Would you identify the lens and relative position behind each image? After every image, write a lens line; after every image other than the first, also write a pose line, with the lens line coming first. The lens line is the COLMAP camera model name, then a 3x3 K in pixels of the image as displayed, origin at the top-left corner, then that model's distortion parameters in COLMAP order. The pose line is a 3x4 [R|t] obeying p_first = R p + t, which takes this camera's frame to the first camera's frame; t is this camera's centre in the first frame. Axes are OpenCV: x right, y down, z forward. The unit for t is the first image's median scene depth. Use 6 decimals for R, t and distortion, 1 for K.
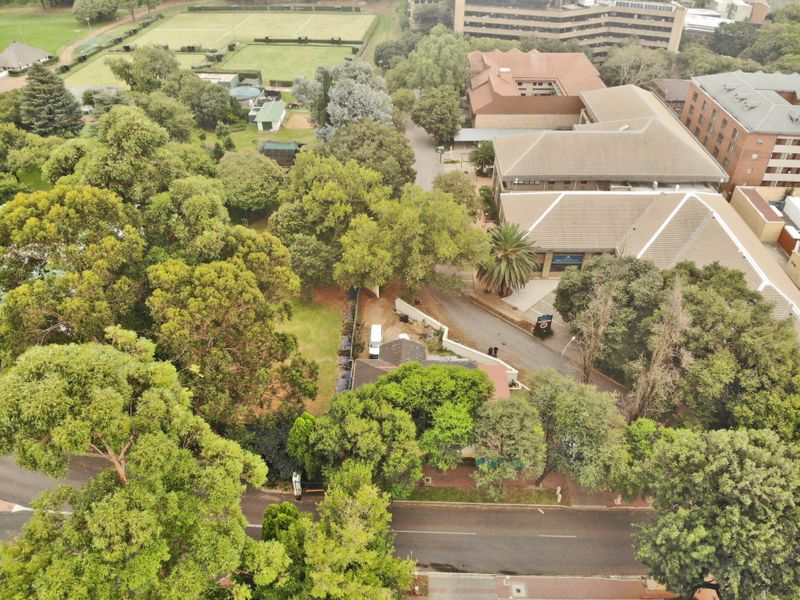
lens RADIAL K [[581.9, 0, 402.6], [0, 581.9, 308.6], [0, 0, 1]] dist [0.103375, -0.213751]
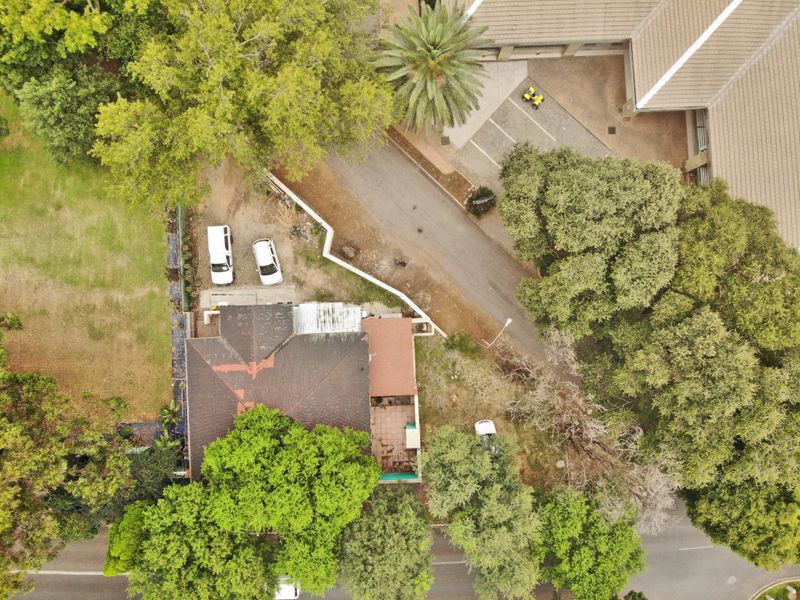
lens RADIAL K [[590.7, 0, 400.0], [0, 590.7, 300.0], [0, 0, 1]] dist [0.094006, -0.264411]
pose [[0.998437, -0.055293, 0.008093, 0.110993], [0.029167, 0.639163, 0.768518, -0.315389], [-0.047667, -0.767081, 0.639777, 0.405660]]
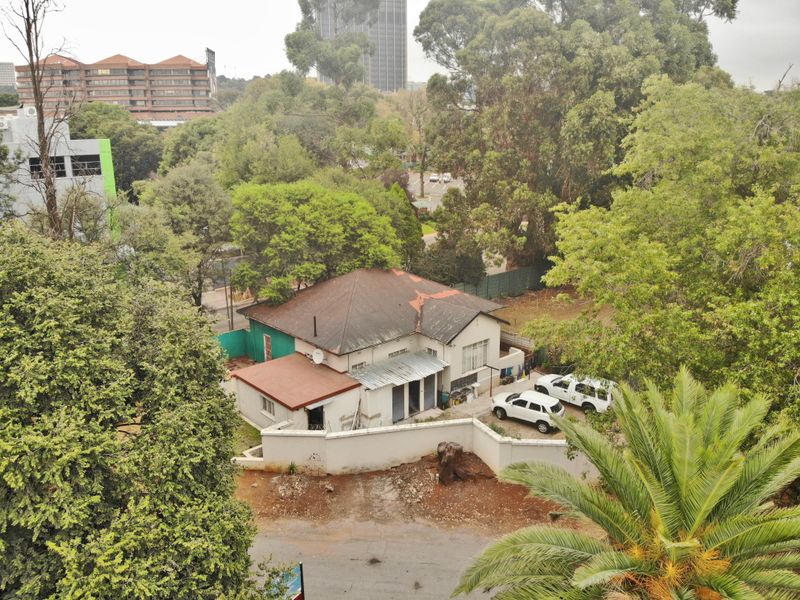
lens RADIAL K [[590.7, 0, 400.0], [0, 590.7, 300.0], [0, 0, 1]] dist [0.094006, -0.264411]
pose [[-0.731198, 0.188885, -0.655494, 0.263091], [-0.420832, 0.631365, 0.651367, -0.175140], [0.536890, 0.752130, -0.382164, 0.804114]]
